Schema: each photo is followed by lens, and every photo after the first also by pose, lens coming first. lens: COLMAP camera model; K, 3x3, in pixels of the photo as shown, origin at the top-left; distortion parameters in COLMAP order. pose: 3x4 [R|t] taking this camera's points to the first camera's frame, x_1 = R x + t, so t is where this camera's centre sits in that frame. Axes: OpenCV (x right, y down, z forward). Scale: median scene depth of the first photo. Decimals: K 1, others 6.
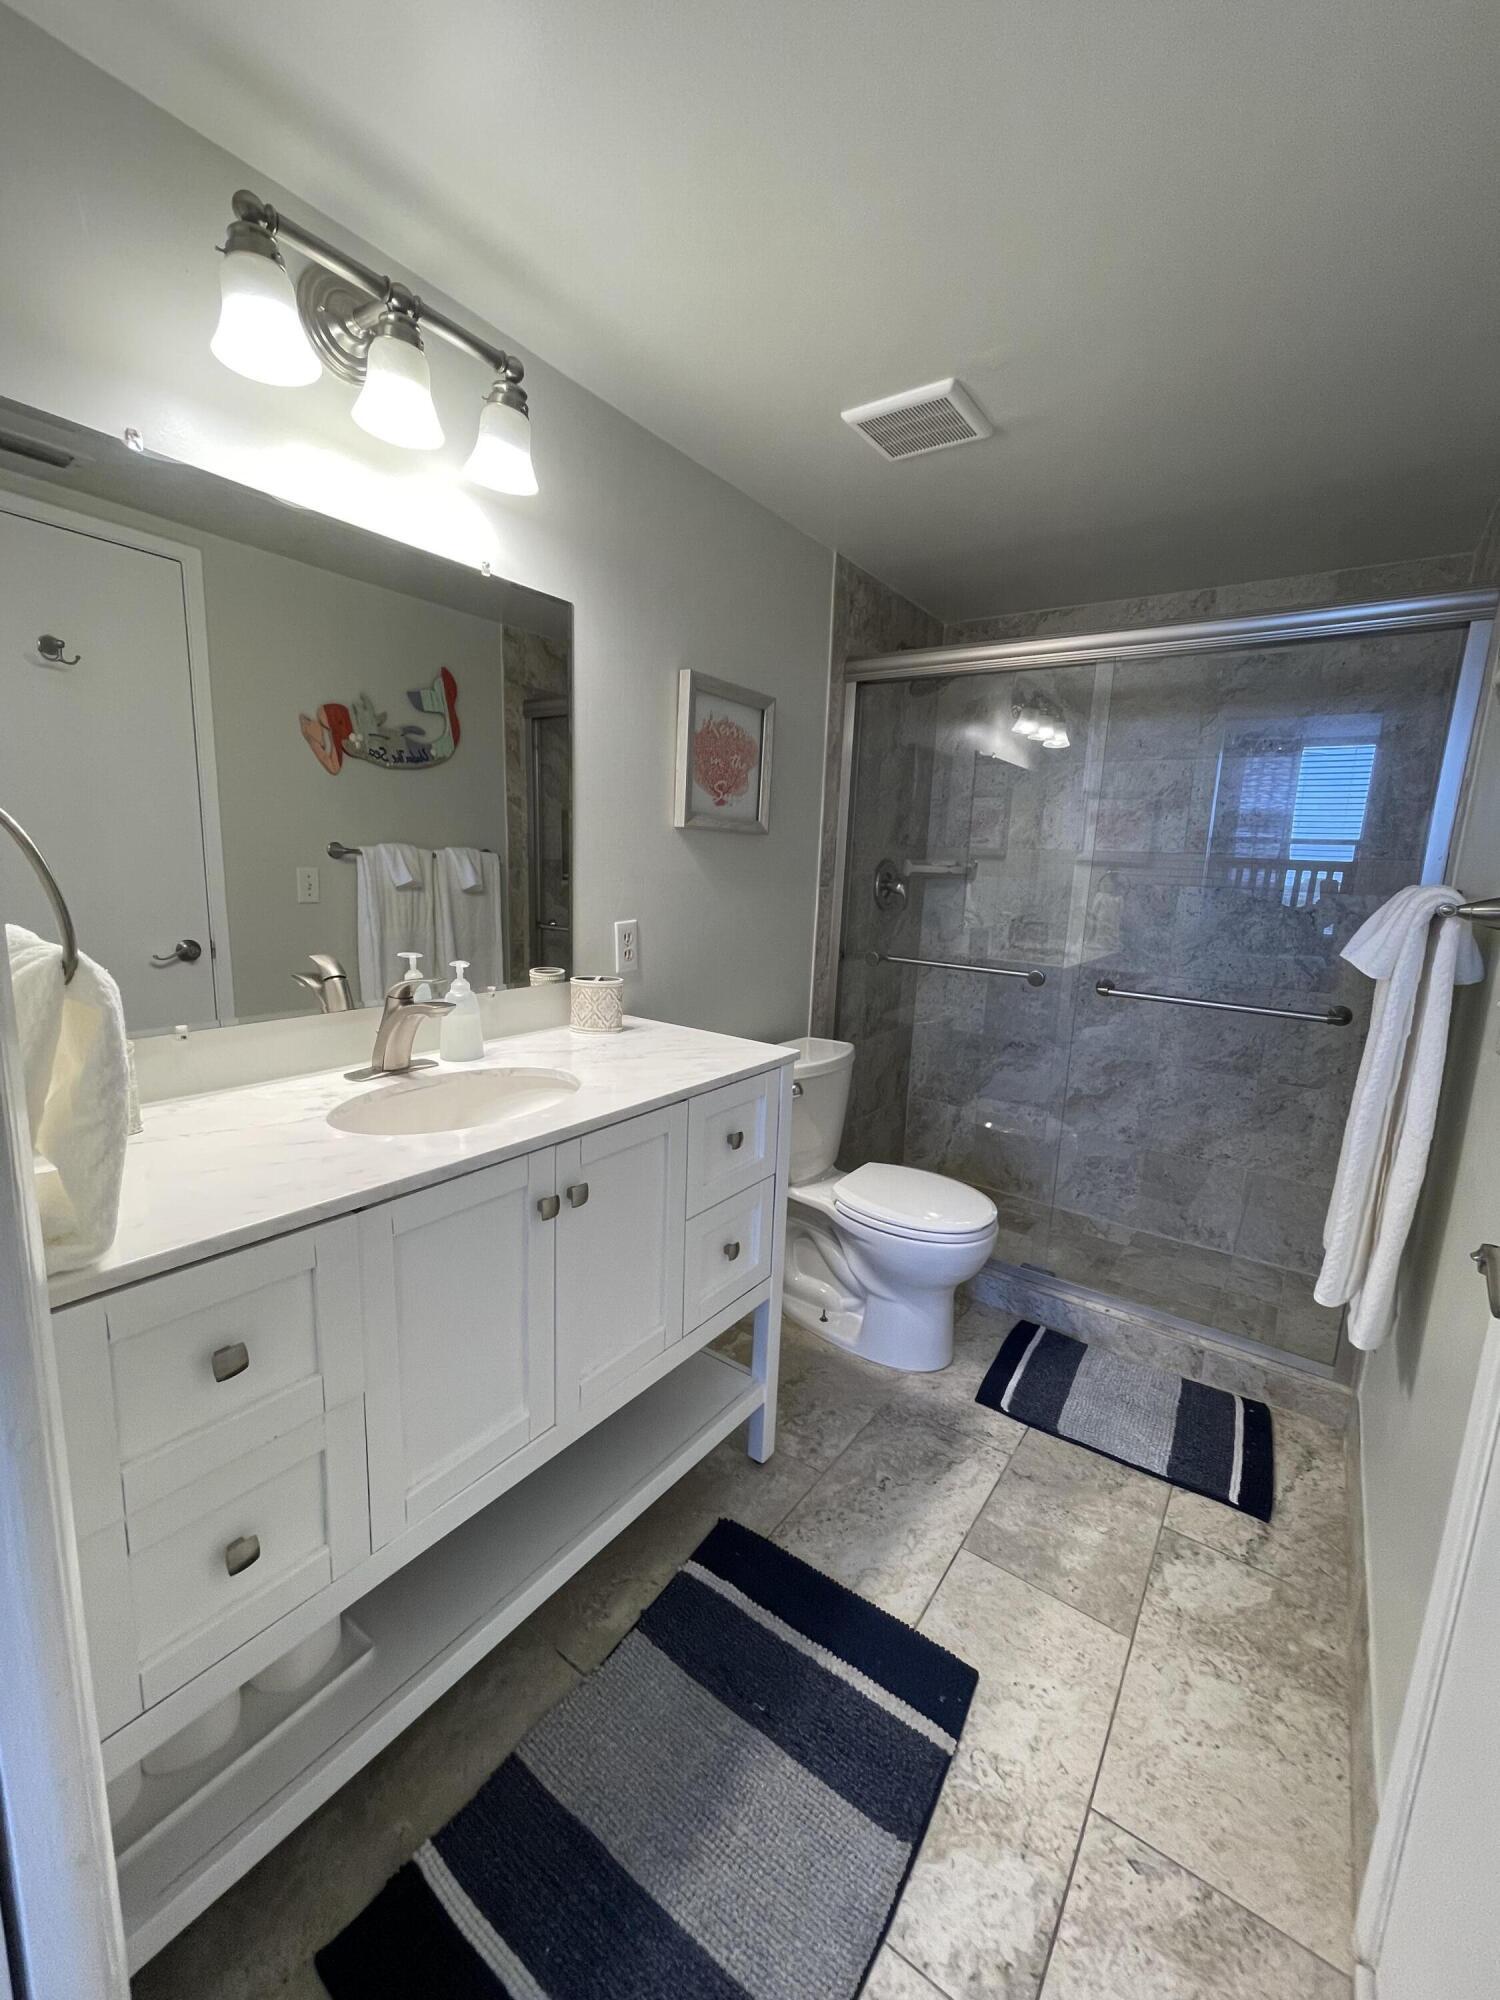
lens RADIAL K [[809.7, 0, 751.8], [0, 809.7, 1006.8], [0, 0, 1]] dist [-0.004175, 0.001822]
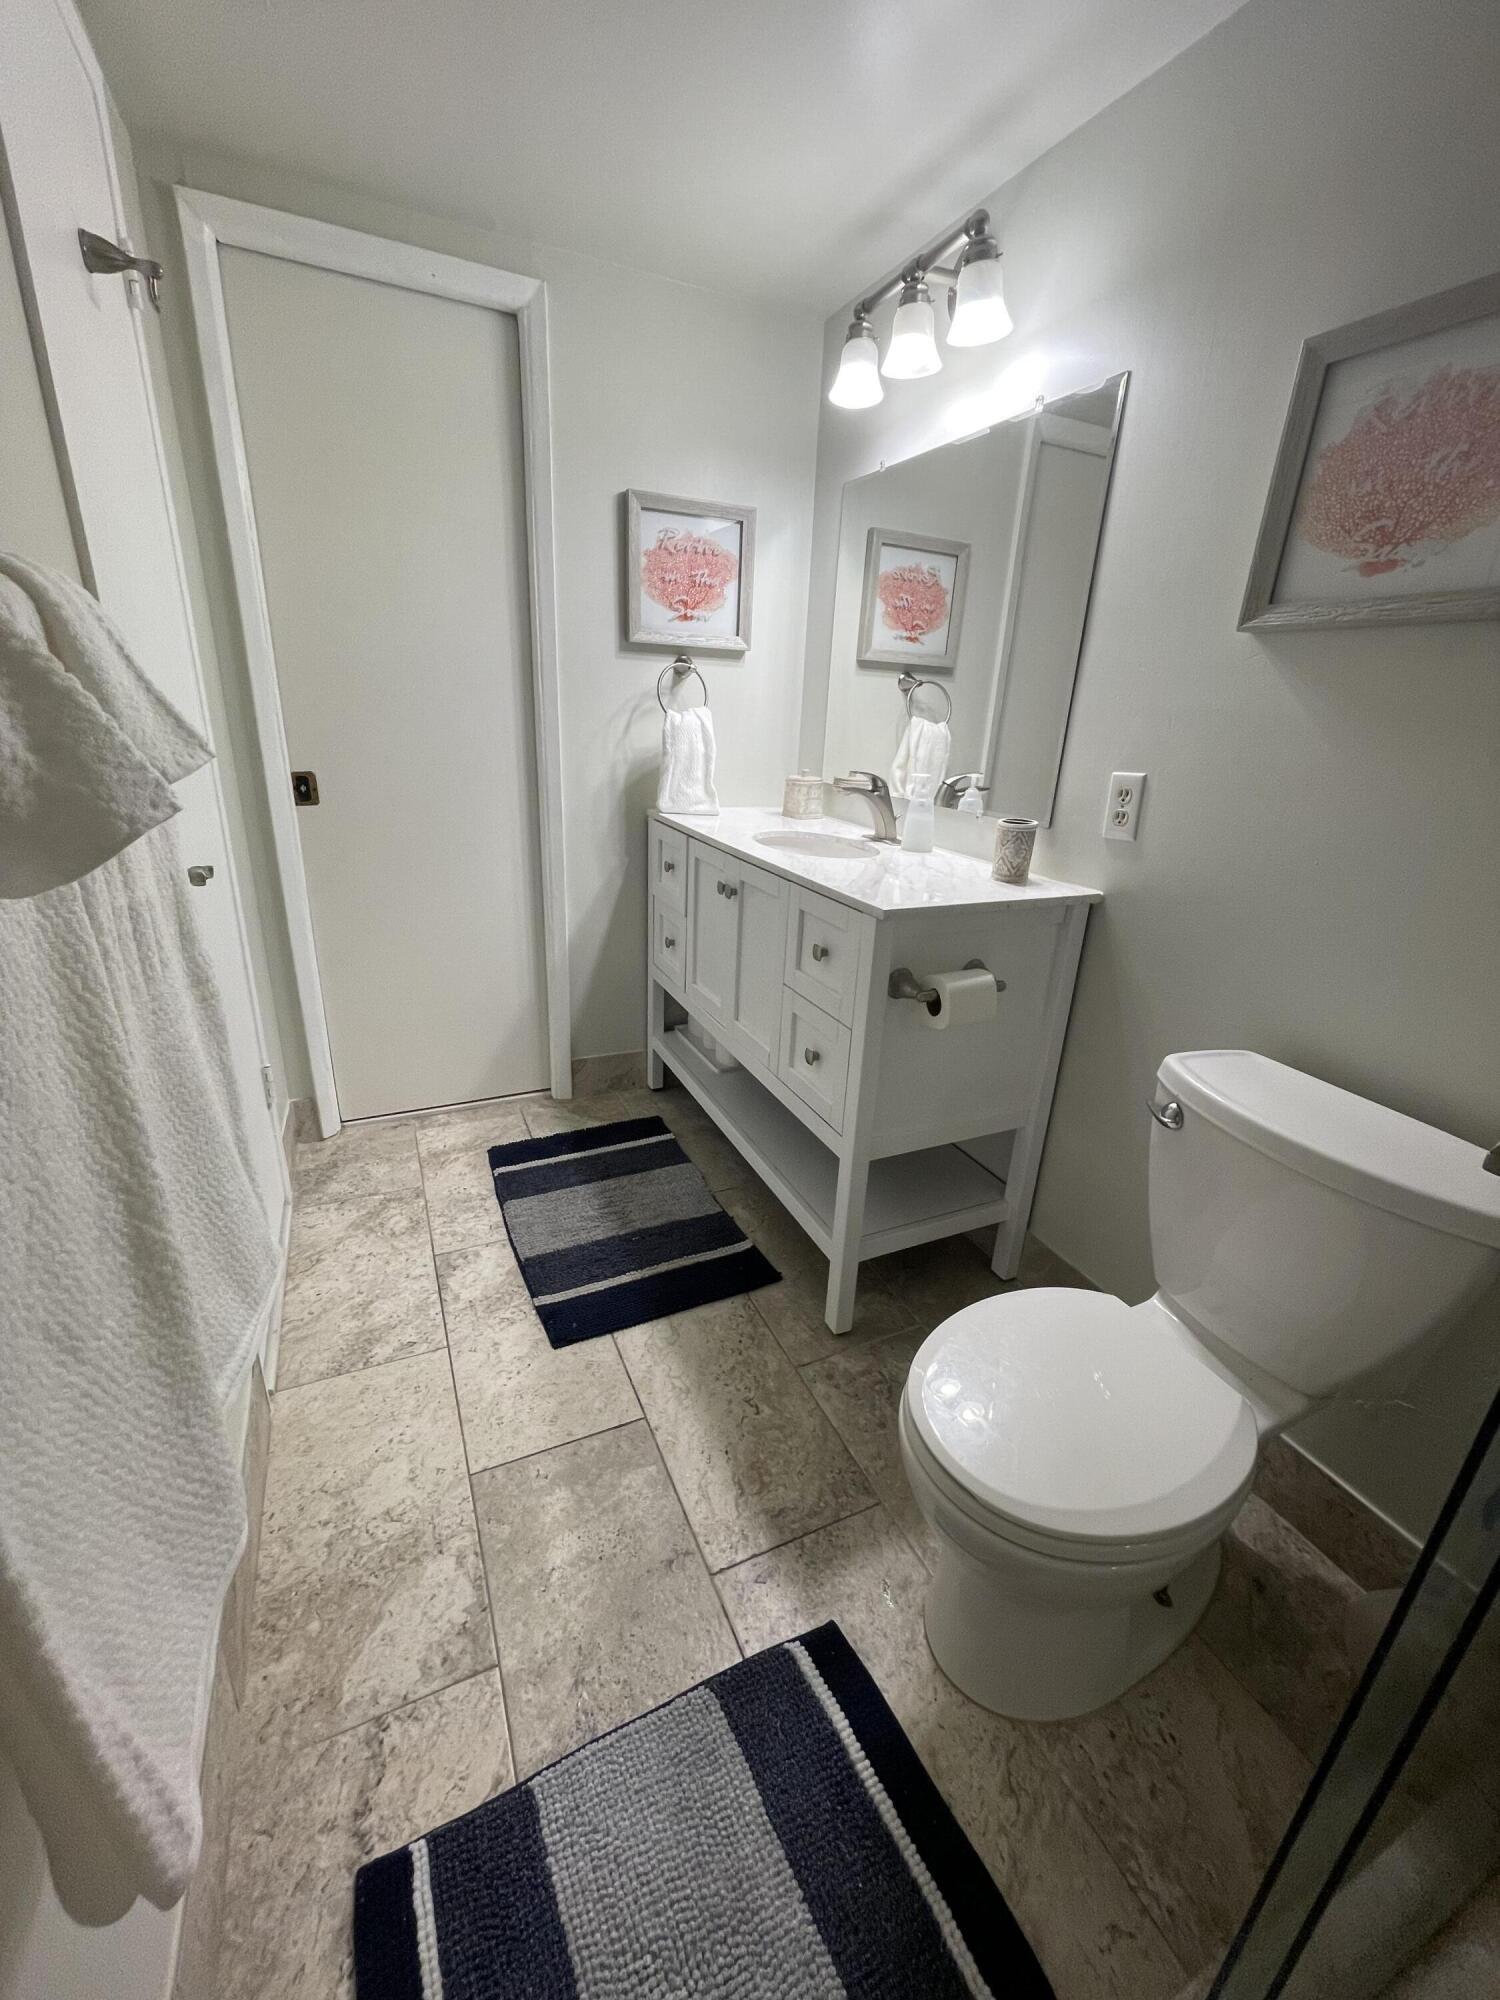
lens RADIAL K [[809.7, 0, 752.0], [0, 809.7, 996.9], [0, 0, 1]] dist [-0.004175, 0.001822]
pose [[-0.490306, 0.243509, -0.836842, 0.907903], [-0.211675, 0.898155, 0.385371, -0.171036], [0.845455, 0.366088, -0.388826, 1.350479]]
